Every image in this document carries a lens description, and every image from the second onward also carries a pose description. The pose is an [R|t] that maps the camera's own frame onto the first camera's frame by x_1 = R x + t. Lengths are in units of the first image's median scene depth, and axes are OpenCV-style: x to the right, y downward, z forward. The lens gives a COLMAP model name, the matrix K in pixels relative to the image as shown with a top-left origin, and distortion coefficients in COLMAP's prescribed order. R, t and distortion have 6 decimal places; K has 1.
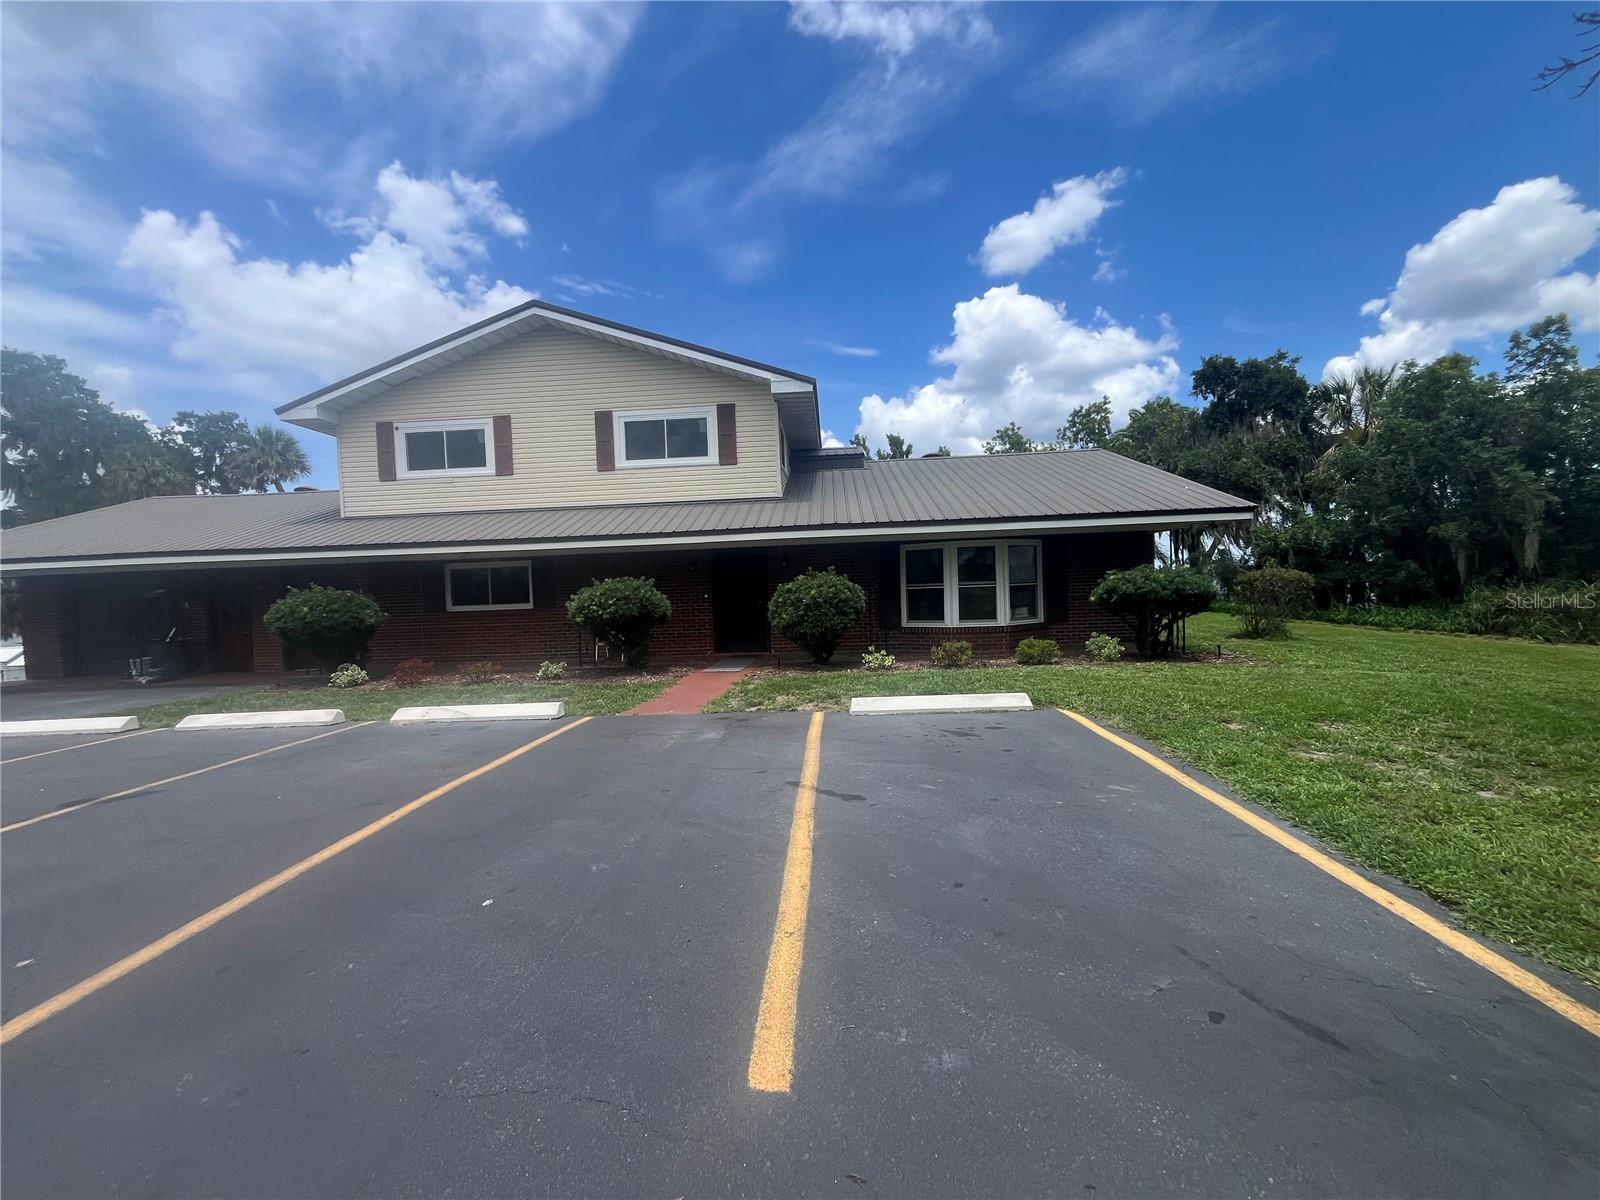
lens RADIAL K [[649.5, 0, 799.5], [0, 649.5, 613.0], [0, 0, 1]] dist [0.000843, -0.001874]
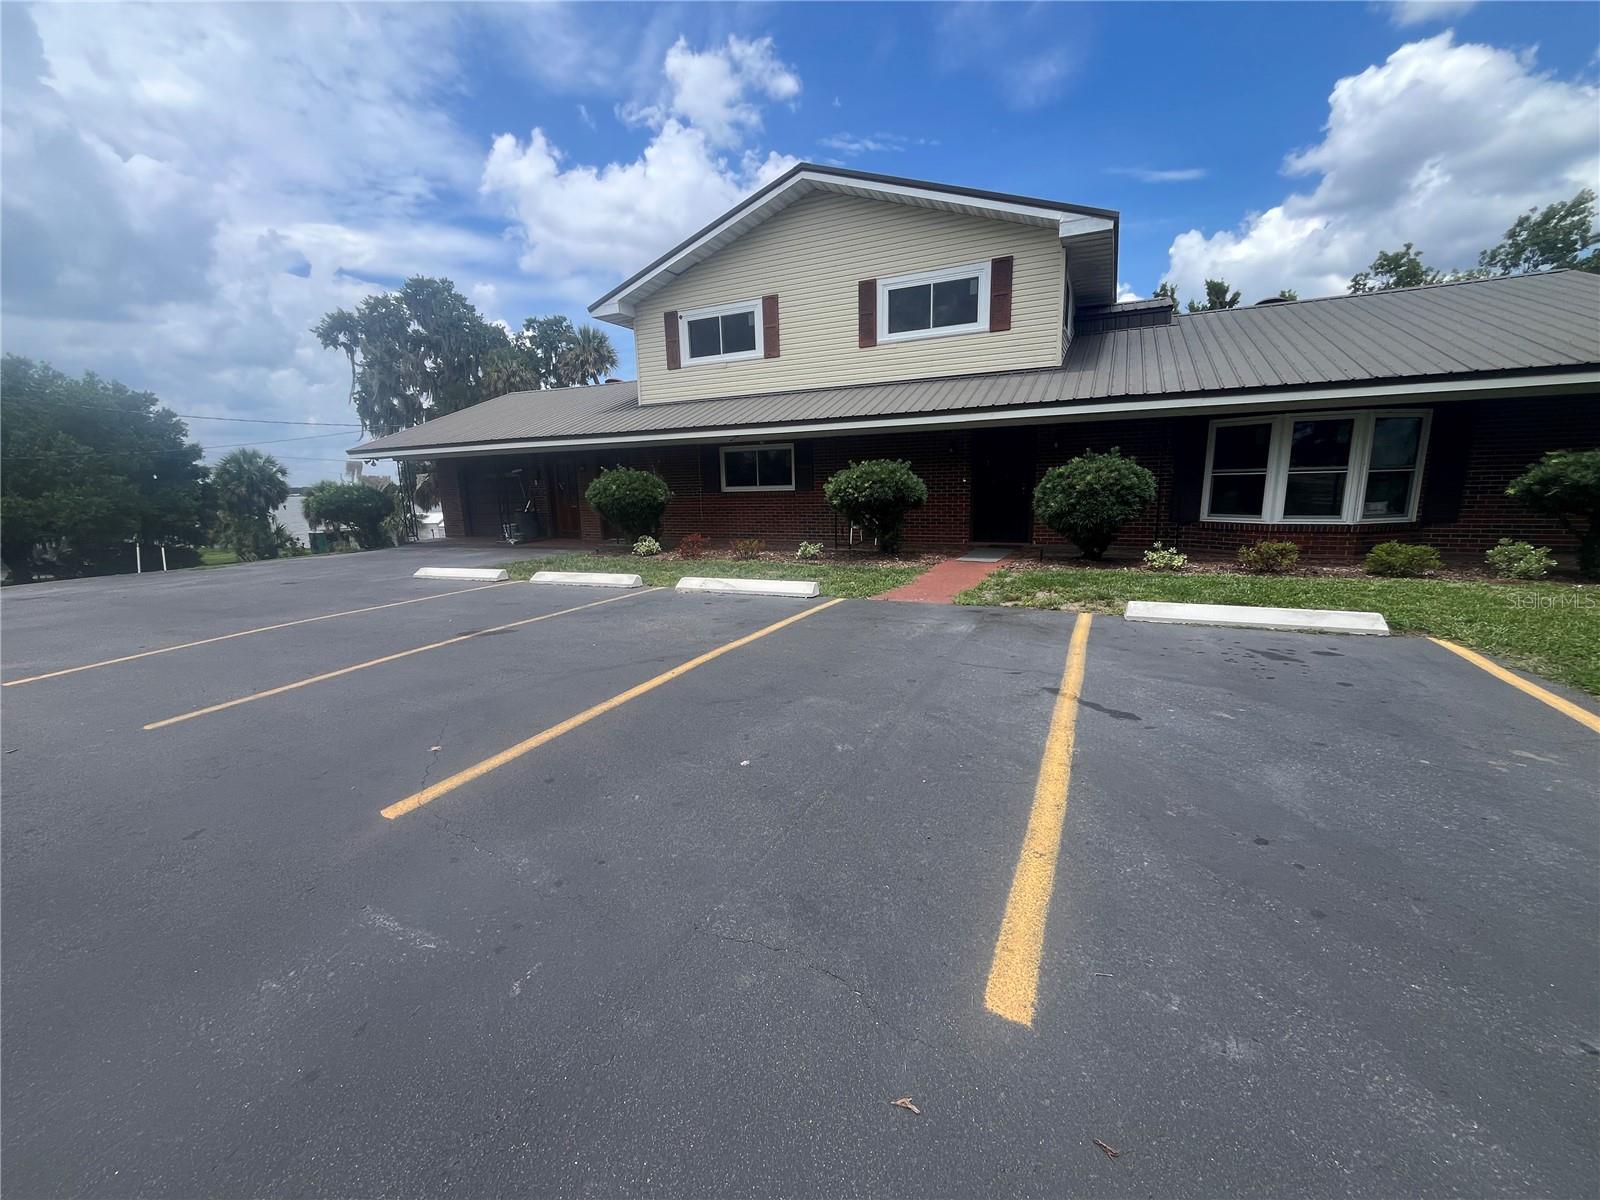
lens RADIAL K [[649.5, 0, 799.5], [0, 649.5, 613.0], [0, 0, 1]] dist [0.000843, -0.001874]
pose [[0.926851, 0.087973, -0.364978, -0.005460], [-0.023463, 0.983831, 0.177557, 0.001266], [0.374696, -0.156006, 0.913928, 0.020601]]
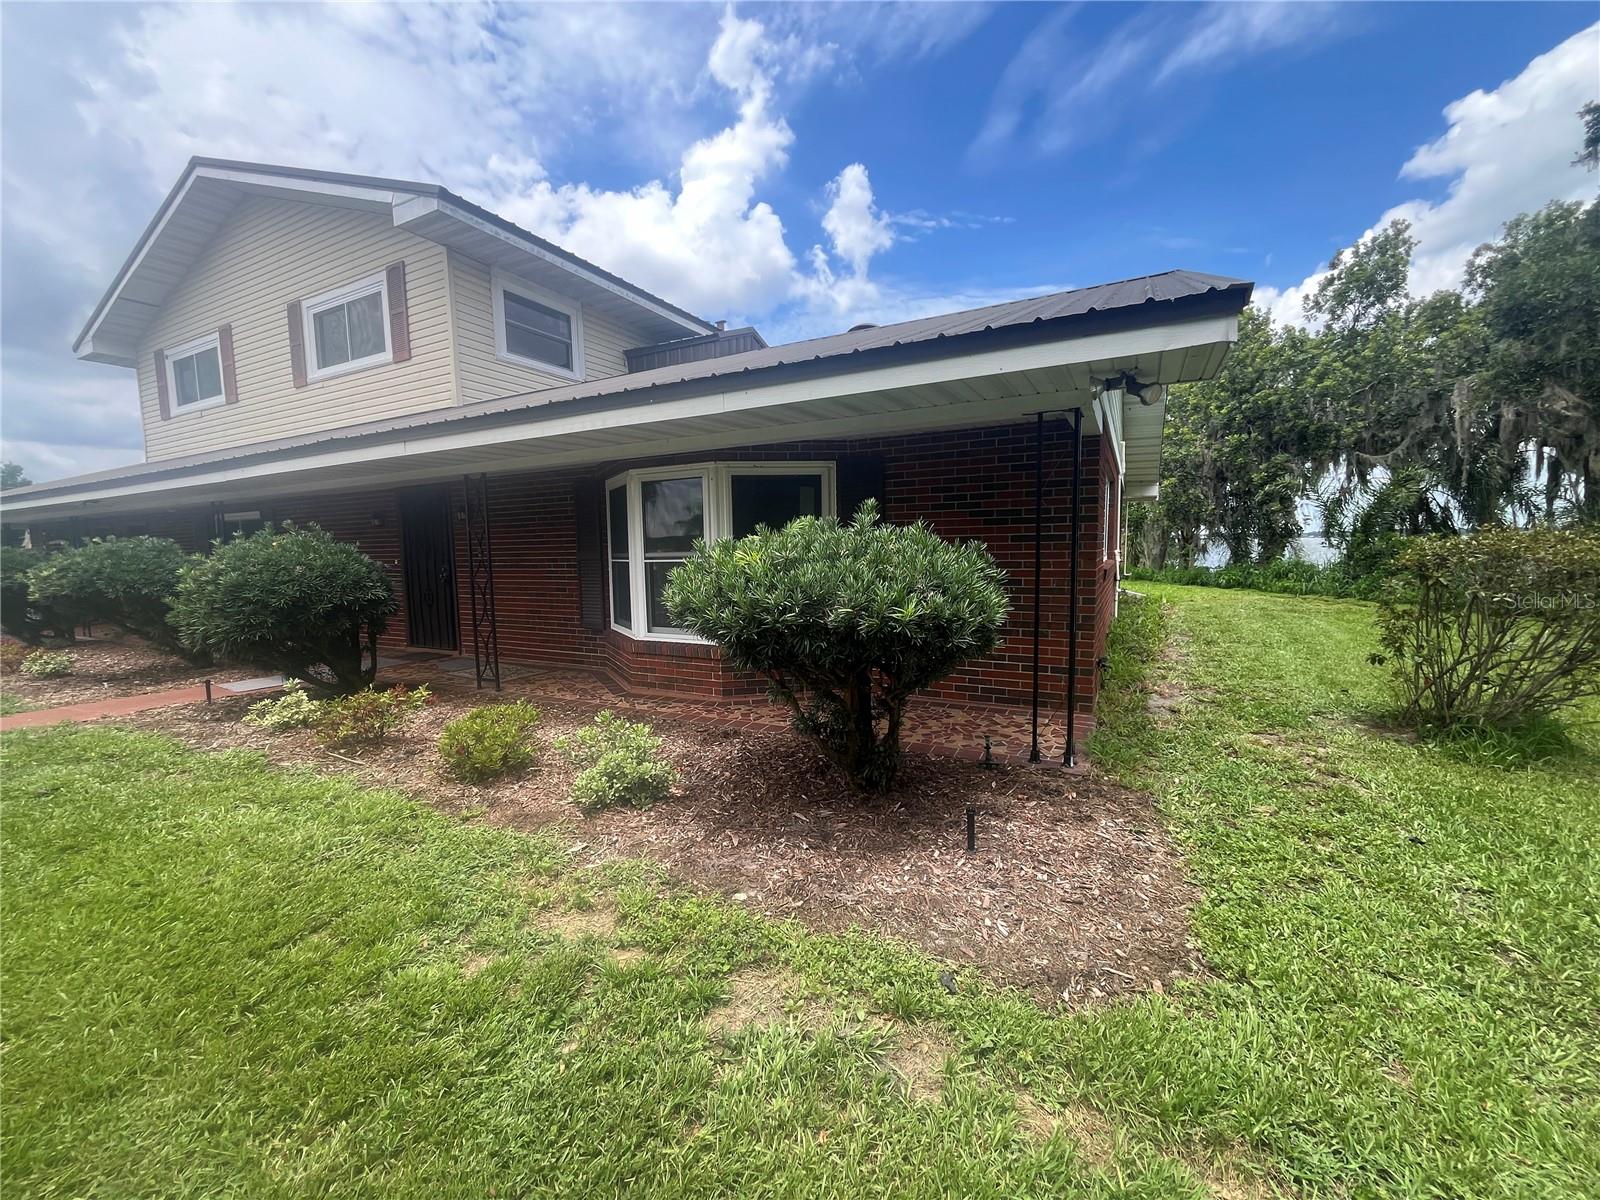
lens RADIAL K [[649.5, 0, 799.5], [0, 649.5, 613.0], [0, 0, 1]] dist [0.000843, -0.001874]
pose [[0.910706, 0.062457, -0.408306, 0.562958], [-0.035512, 0.996681, 0.073252, -0.041410], [0.411526, -0.052212, 0.909901, 0.592327]]
